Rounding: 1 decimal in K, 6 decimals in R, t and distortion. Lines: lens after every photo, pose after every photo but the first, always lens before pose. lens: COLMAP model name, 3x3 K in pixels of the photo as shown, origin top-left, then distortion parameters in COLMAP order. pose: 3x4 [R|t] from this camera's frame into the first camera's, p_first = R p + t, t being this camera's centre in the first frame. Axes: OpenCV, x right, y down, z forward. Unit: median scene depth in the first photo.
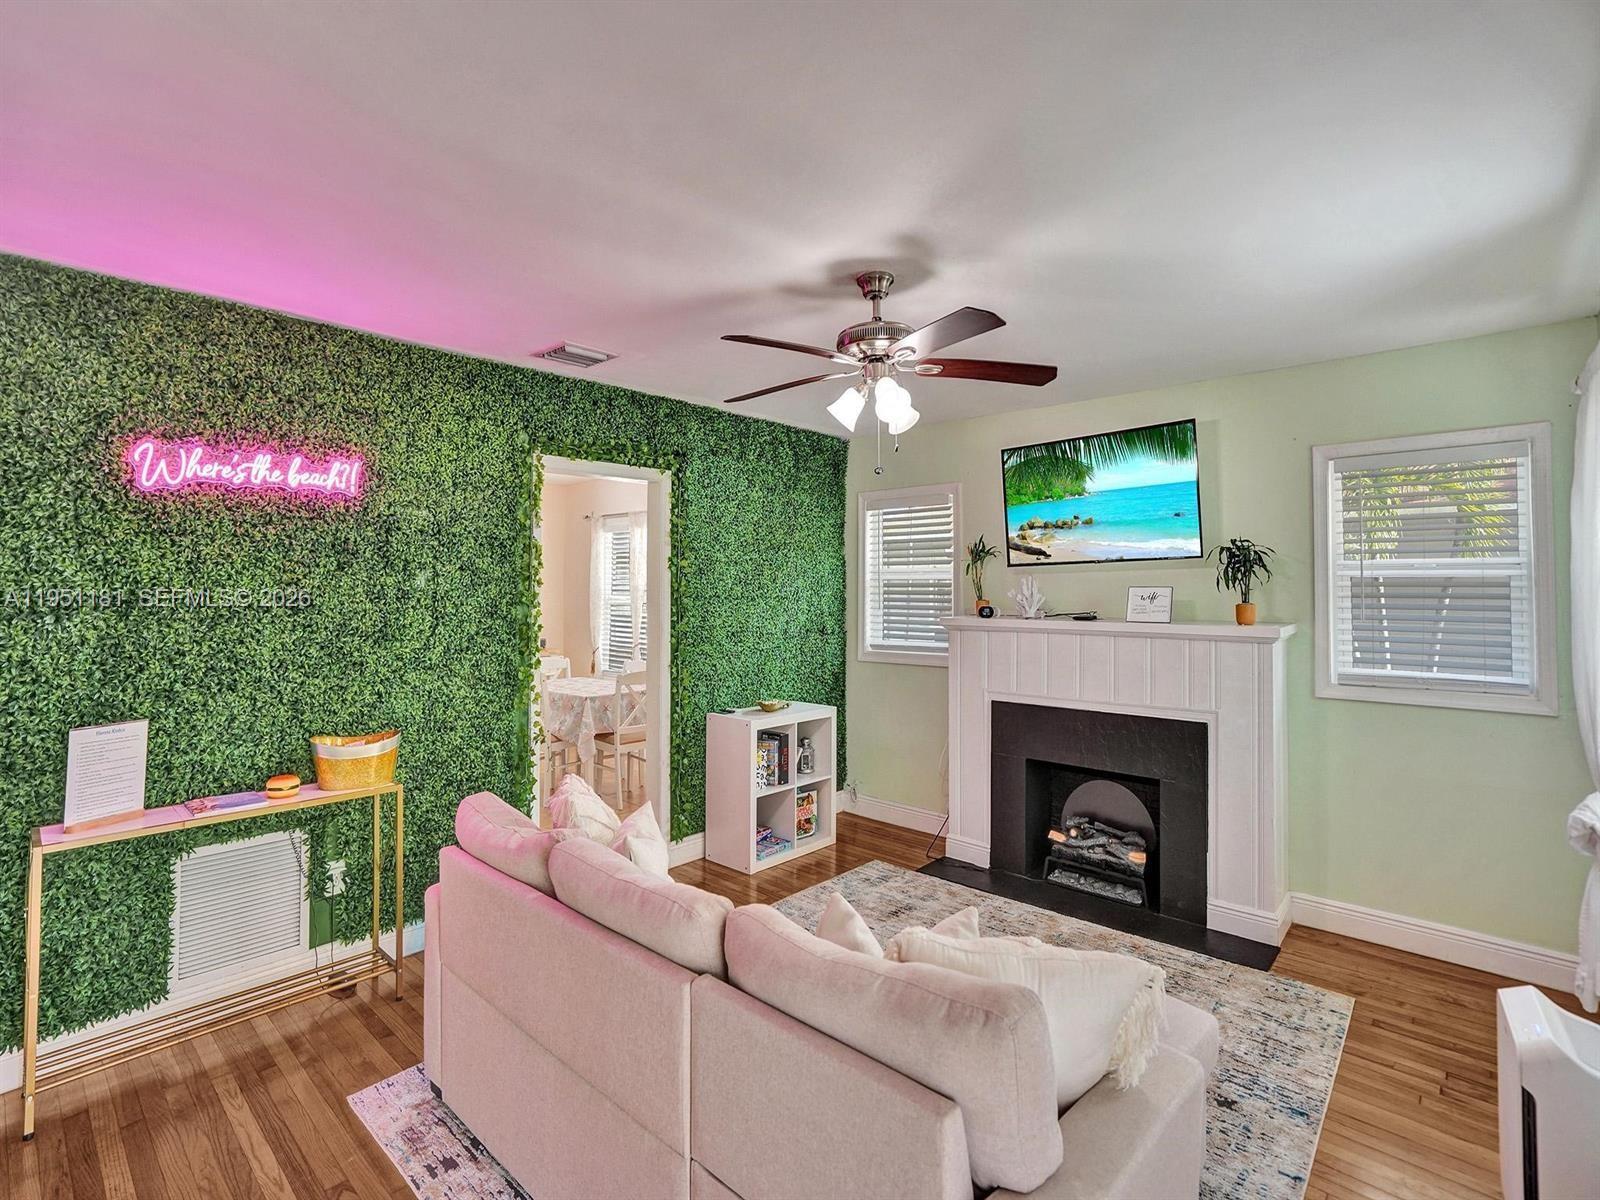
lens RADIAL K [[768.6, 0, 776.8], [0, 768.6, 566.0], [0, 0, 1]] dist [-0.030486, 0.000801]
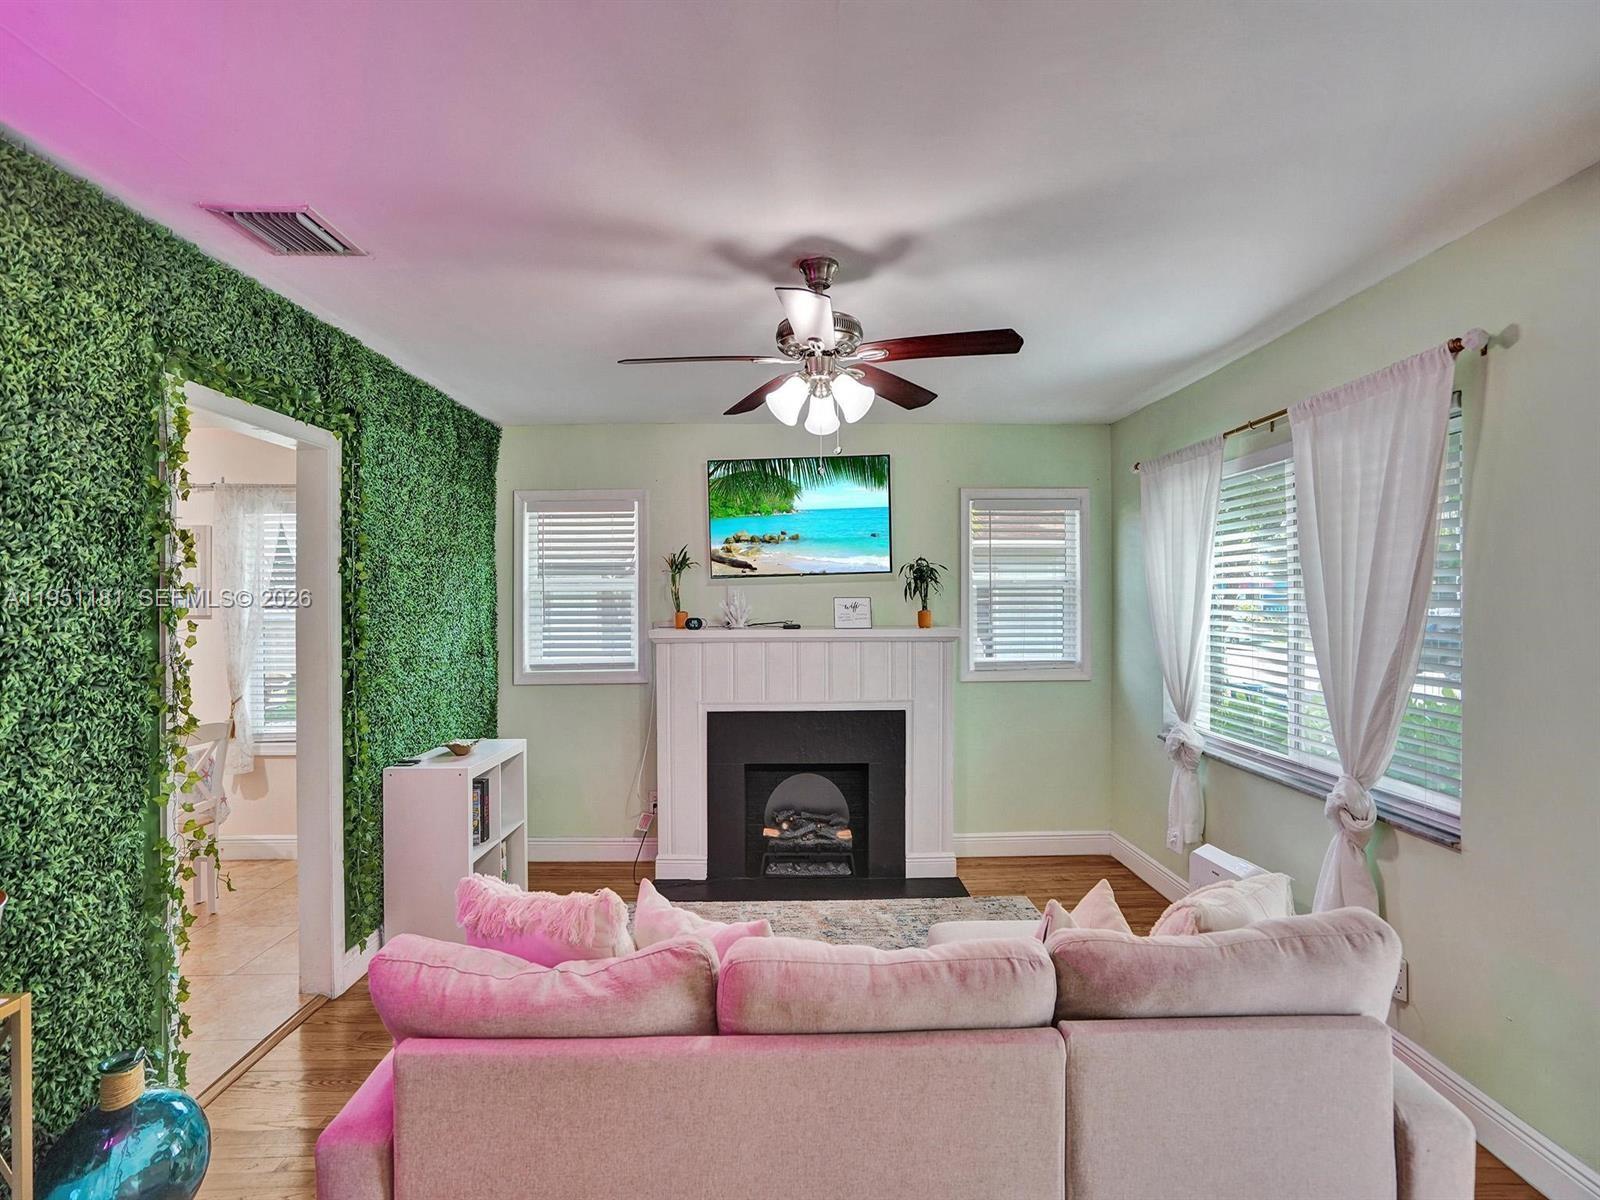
lens RADIAL K [[761.5, 0, 800.0], [0, 761.5, 600.0], [0, 0, 1]] dist [-0.061406, 0.037688]
pose [[0.717217, -0.002903, 0.696844, -0.341935], [-0.013192, 0.999756, 0.017742, 0.011171], [-0.696725, -0.021918, 0.717003, 0.224386]]
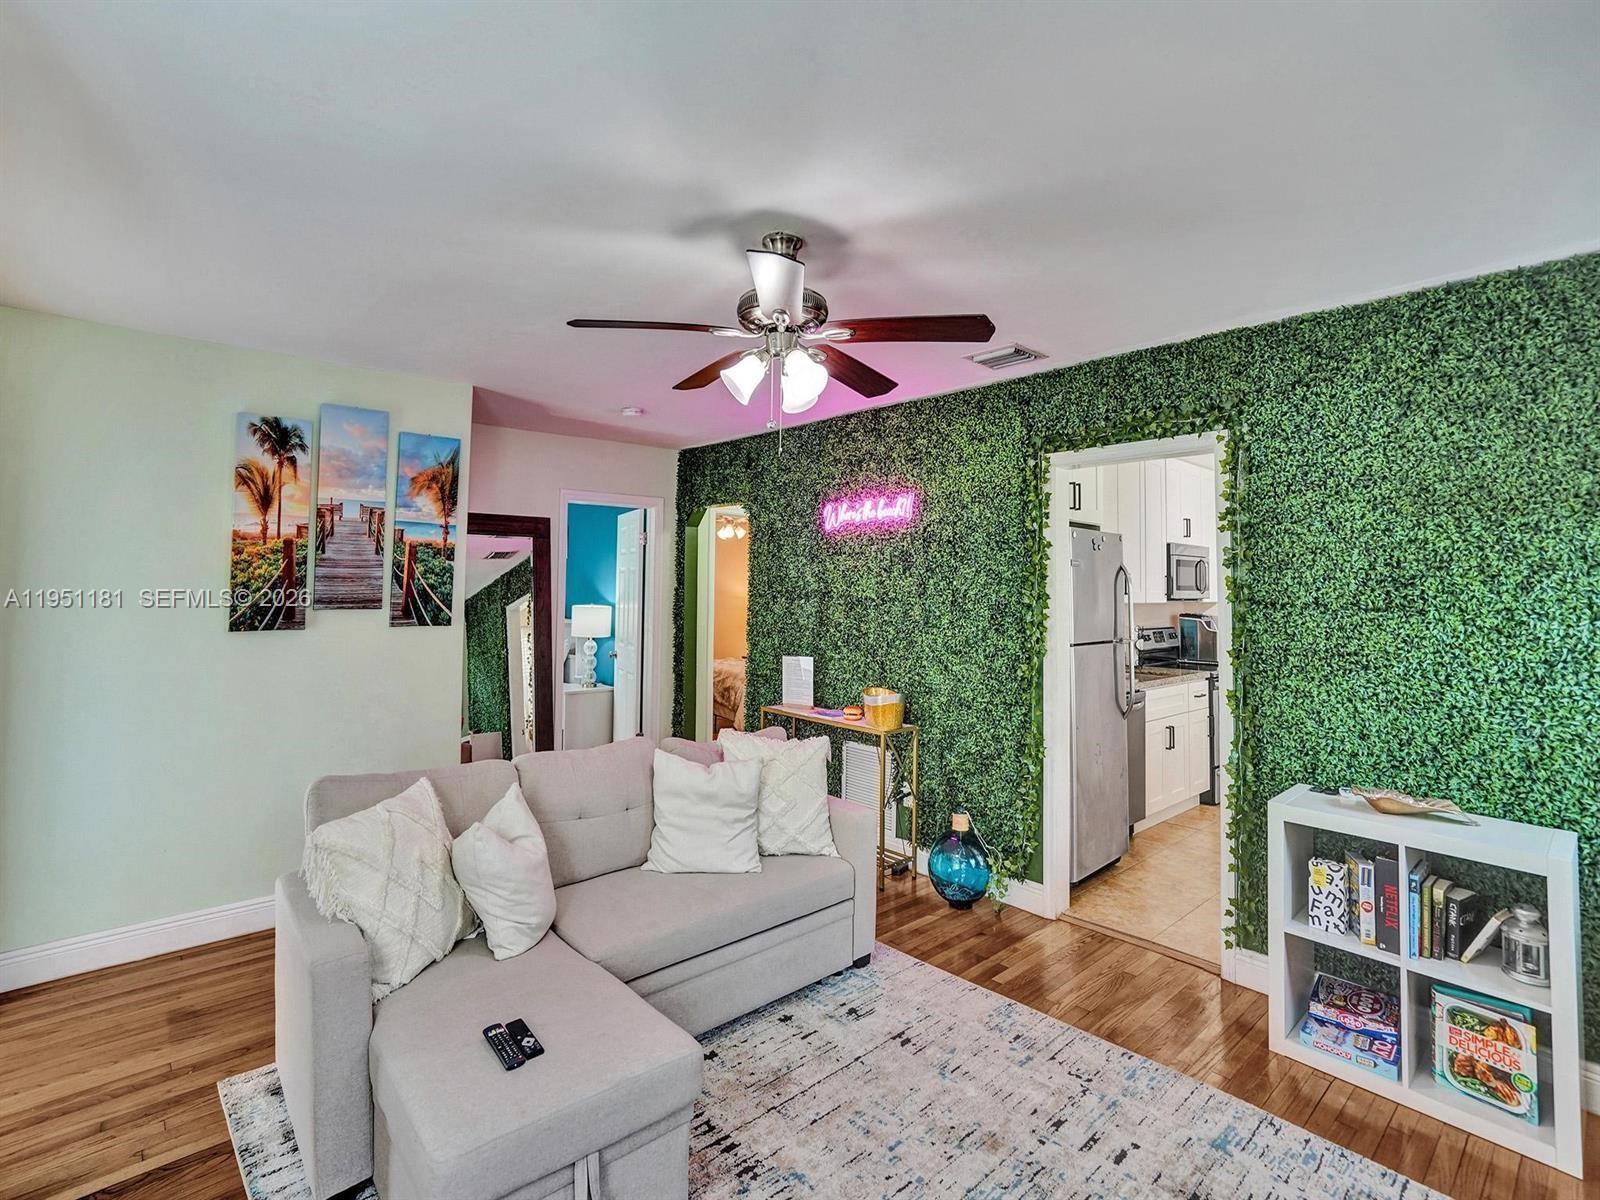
lens RADIAL K [[765.1, 0, 805.1], [0, 765.1, 553.1], [0, 0, 1]] dist [-0.002478, -0.000181]
pose [[-0.062192, -0.044129, -0.997088, 0.653038], [0.013651, 0.998891, -0.045060, 0.022018], [0.997971, -0.016413, -0.061520, 0.692374]]
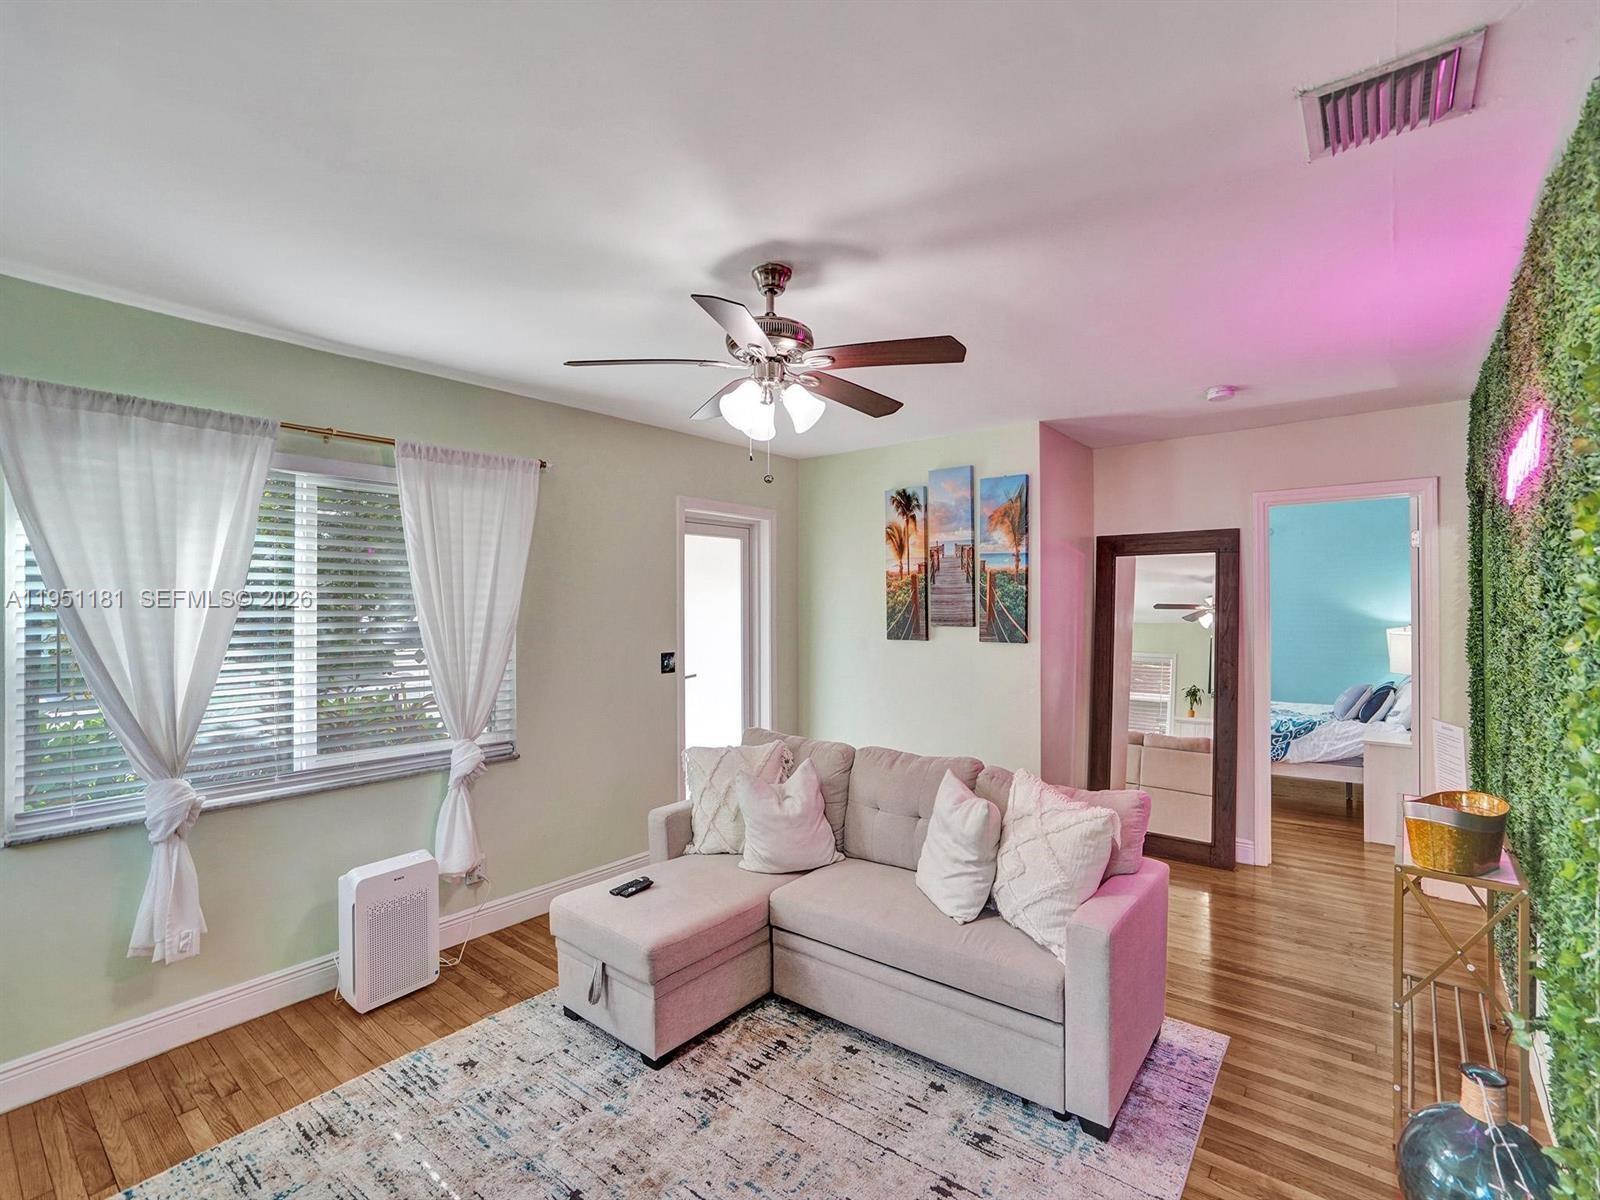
lens RADIAL K [[761.5, 0, 800.0], [0, 761.5, 600.0], [0, 0, 1]] dist [-0.061406, 0.037688]
pose [[-0.995095, 0.001299, -0.098918, 0.118394], [0.004177, 0.999574, -0.028893, 0.032575], [0.098838, -0.029165, -0.994676, 1.226626]]
